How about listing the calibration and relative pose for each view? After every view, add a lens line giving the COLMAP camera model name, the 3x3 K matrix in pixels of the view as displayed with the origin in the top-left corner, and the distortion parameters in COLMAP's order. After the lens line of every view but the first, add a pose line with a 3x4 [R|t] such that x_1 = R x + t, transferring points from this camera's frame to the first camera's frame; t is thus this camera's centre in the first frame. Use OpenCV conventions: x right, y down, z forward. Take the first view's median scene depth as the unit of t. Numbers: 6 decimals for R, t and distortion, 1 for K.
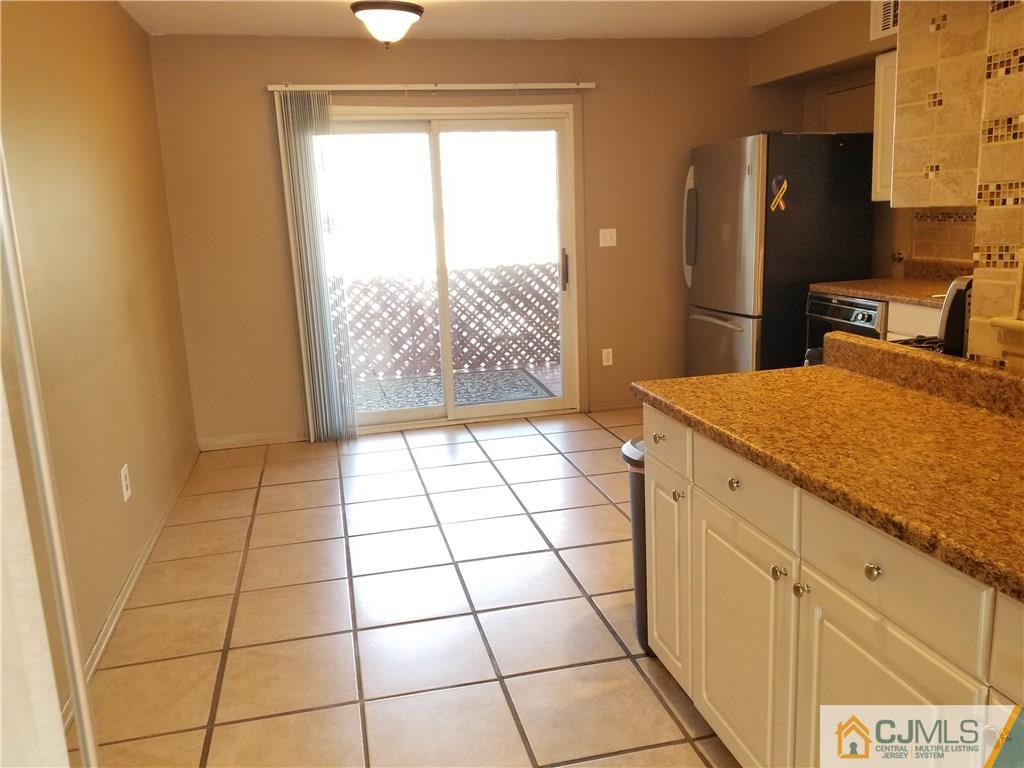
lens RADIAL K [[806.5, 0, 516.9], [0, 806.5, 380.2], [0, 0, 1]] dist [0.088790, -0.136494]
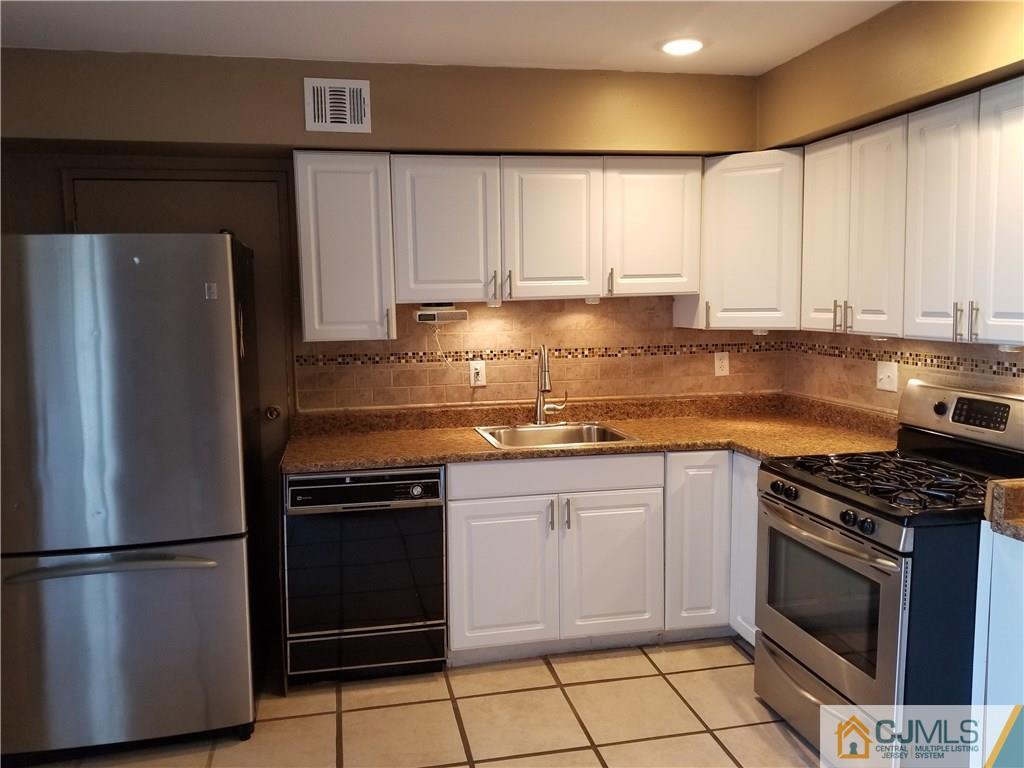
lens RADIAL K [[806.5, 0, 495.0], [0, 806.5, 375.7], [0, 0, 1]] dist [0.088790, -0.136494]
pose [[0.041422, -0.052016, 0.997787, -0.653417], [0.217582, 0.975147, 0.041803, -0.406087], [-0.975163, 0.215368, 0.051710, 1.787036]]
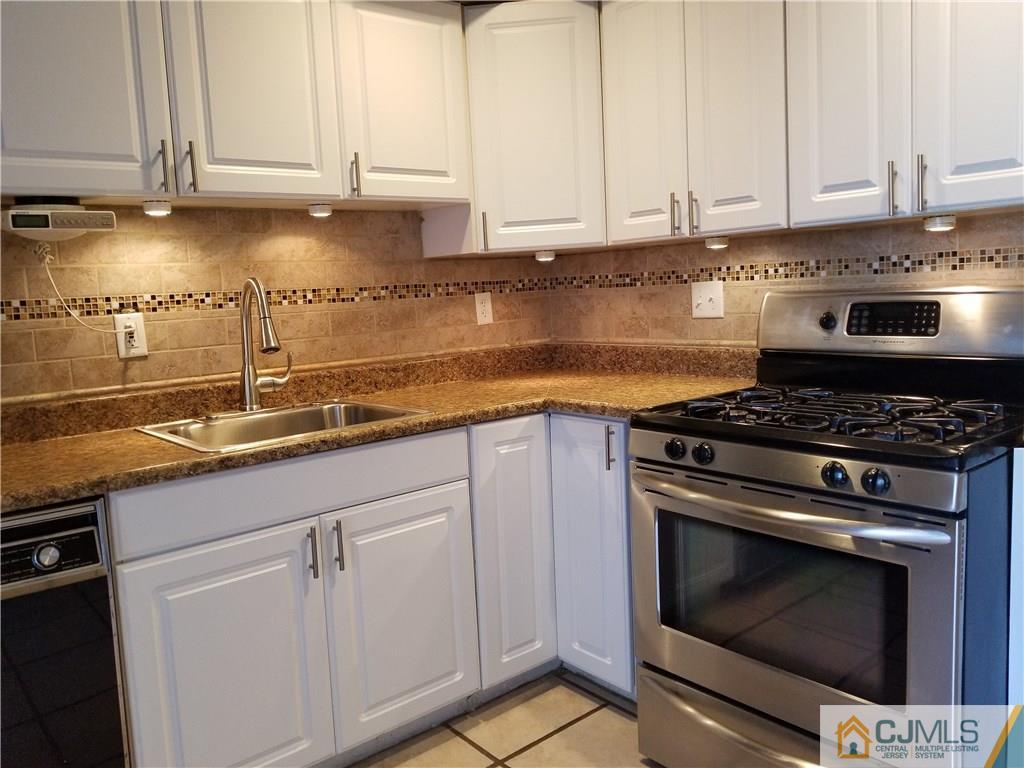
lens RADIAL K [[806.5, 0, 508.3], [0, 806.5, 370.8], [0, 0, 1]] dist [0.088790, -0.136494]
pose [[-0.438194, -0.023910, 0.898563, -0.002598], [0.254215, 0.955539, 0.149397, -0.330448], [-0.862184, 0.293893, -0.412633, 1.953326]]
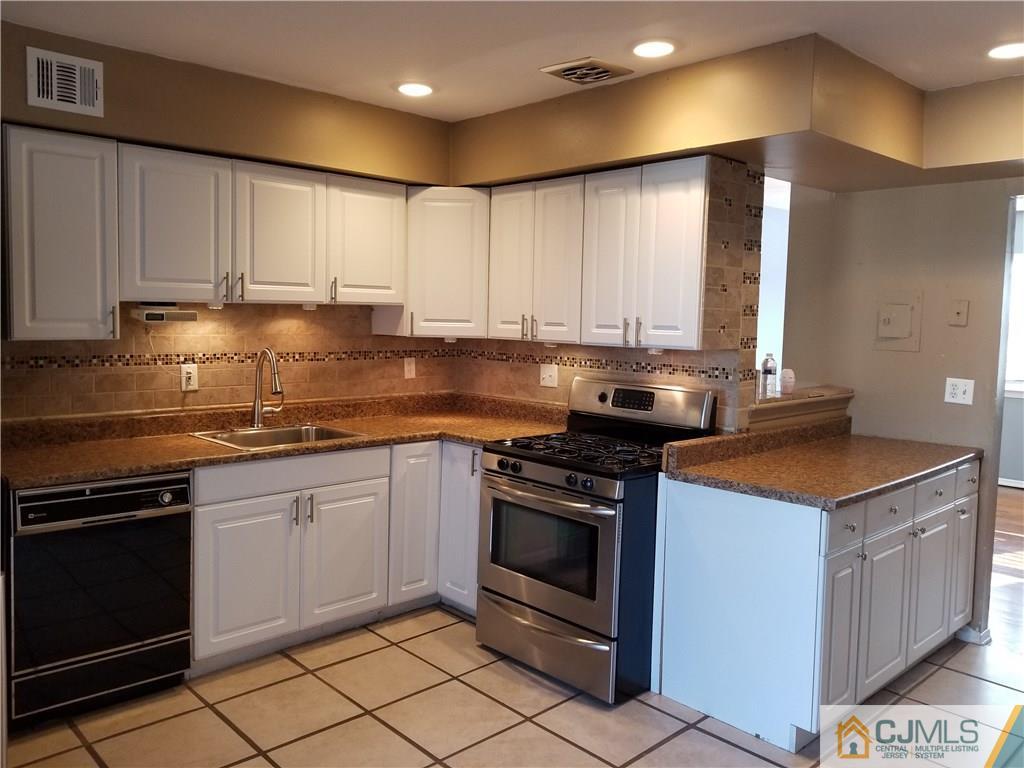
lens RADIAL K [[806.5, 0, 502.9], [0, 806.5, 374.0], [0, 0, 1]] dist [0.088790, -0.136494]
pose [[-0.494924, -0.029802, 0.868425, -0.720105], [0.178702, 0.974558, 0.135288, -0.471135], [-0.850362, 0.222146, -0.477006, 2.197191]]
